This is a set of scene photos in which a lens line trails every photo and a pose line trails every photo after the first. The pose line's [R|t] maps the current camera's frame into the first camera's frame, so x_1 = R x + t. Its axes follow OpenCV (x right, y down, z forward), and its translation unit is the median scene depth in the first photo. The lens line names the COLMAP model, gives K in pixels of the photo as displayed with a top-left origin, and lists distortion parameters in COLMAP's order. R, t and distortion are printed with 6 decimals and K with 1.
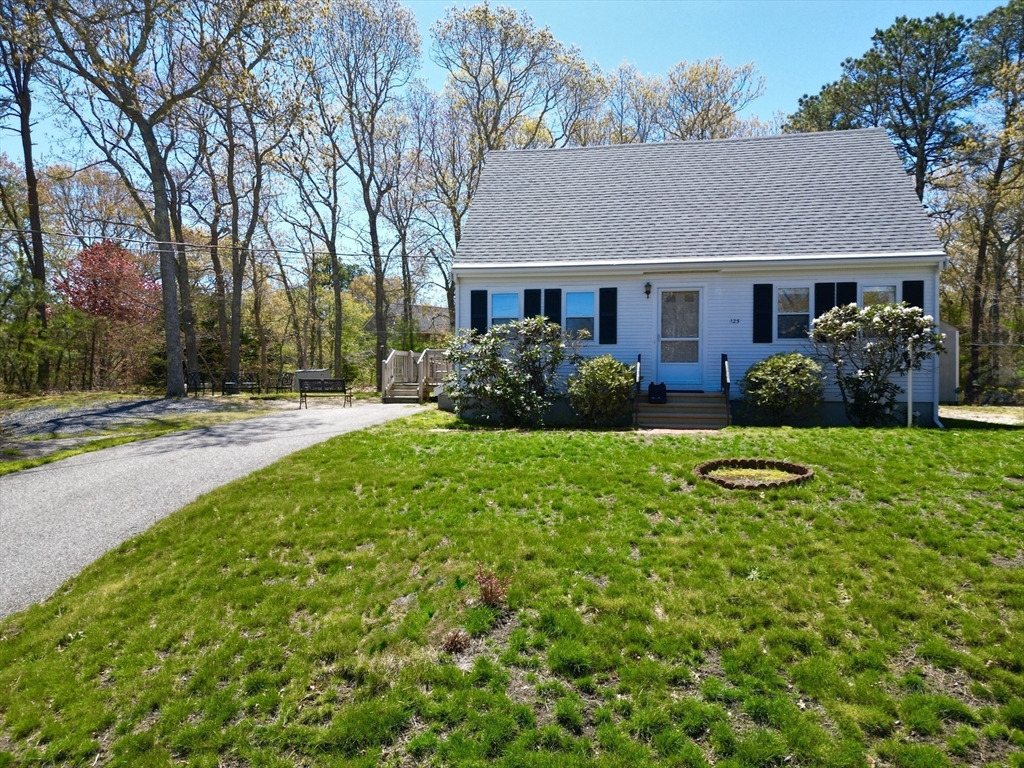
lens RADIAL K [[714.8, 0, 512.0], [0, 714.8, 384.0], [0, 0, 1]] dist [0.066612, -0.058276]
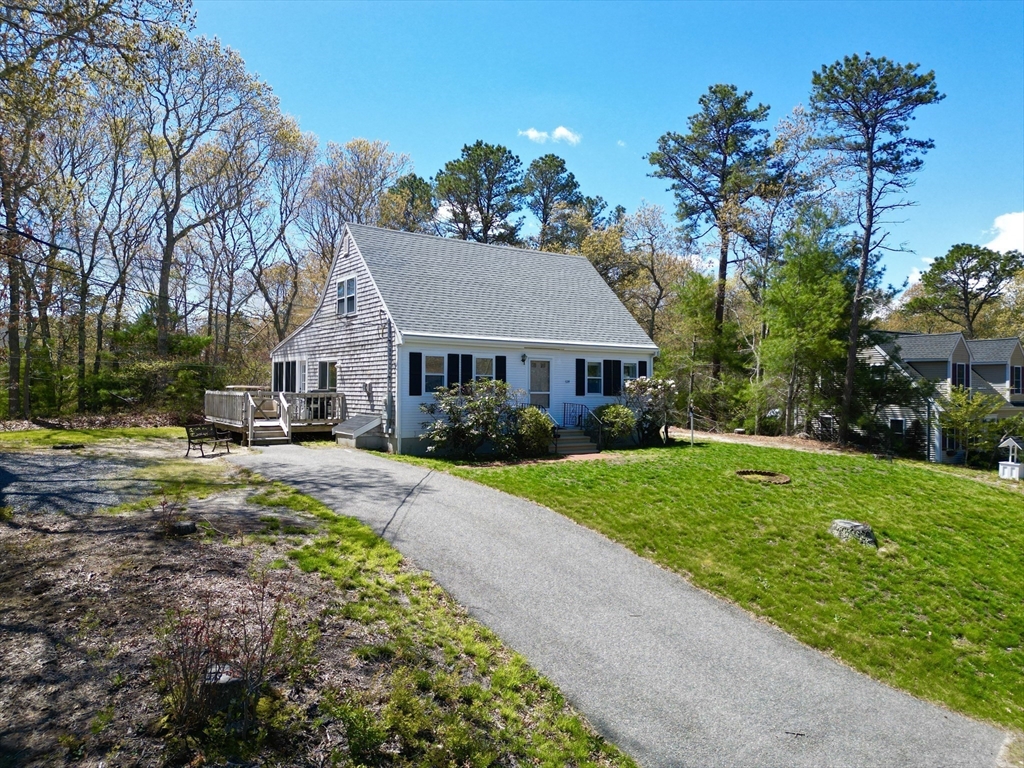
lens RADIAL K [[714.8, 0, 512.0], [0, 714.8, 384.0], [0, 0, 1]] dist [0.066612, -0.058276]
pose [[0.705883, 0.004931, 0.708312, -0.851958], [0.002607, 0.999951, -0.009560, -0.066547], [-0.708324, 0.008595, 0.705835, -0.002535]]
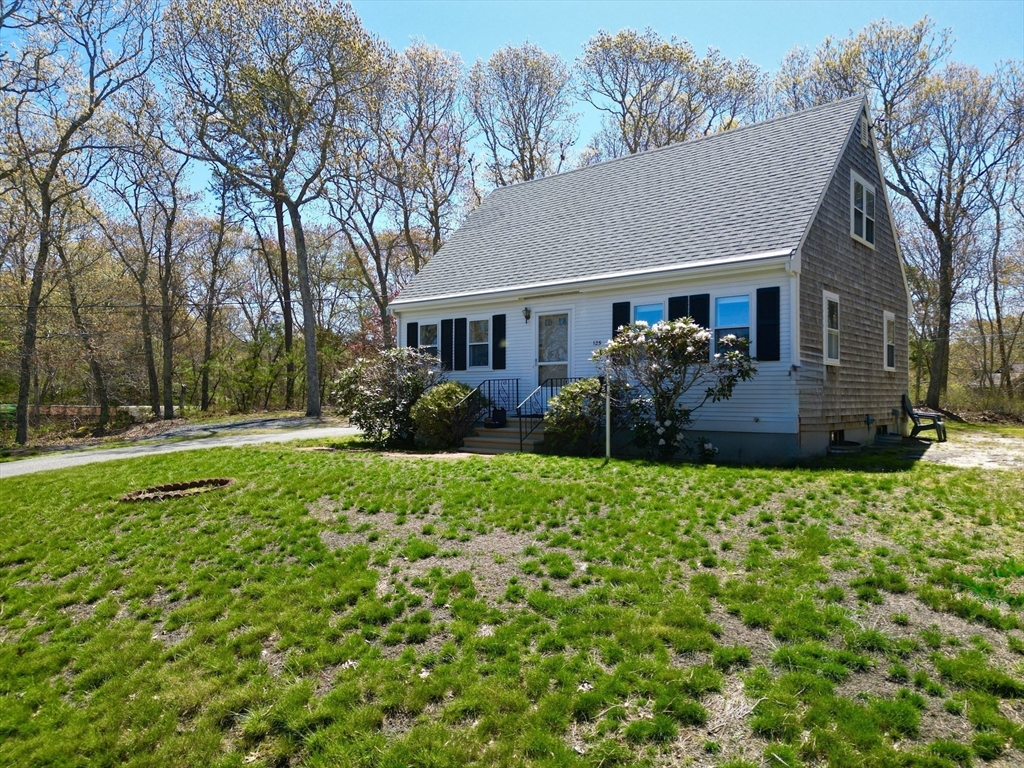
lens RADIAL K [[714.8, 0, 512.0], [0, 714.8, 384.0], [0, 0, 1]] dist [0.066612, -0.058276]
pose [[0.861357, -0.011485, -0.507870, 0.682410], [0.001707, 0.999804, -0.019714, -0.014262], [0.507997, 0.016114, 0.861208, 0.124721]]
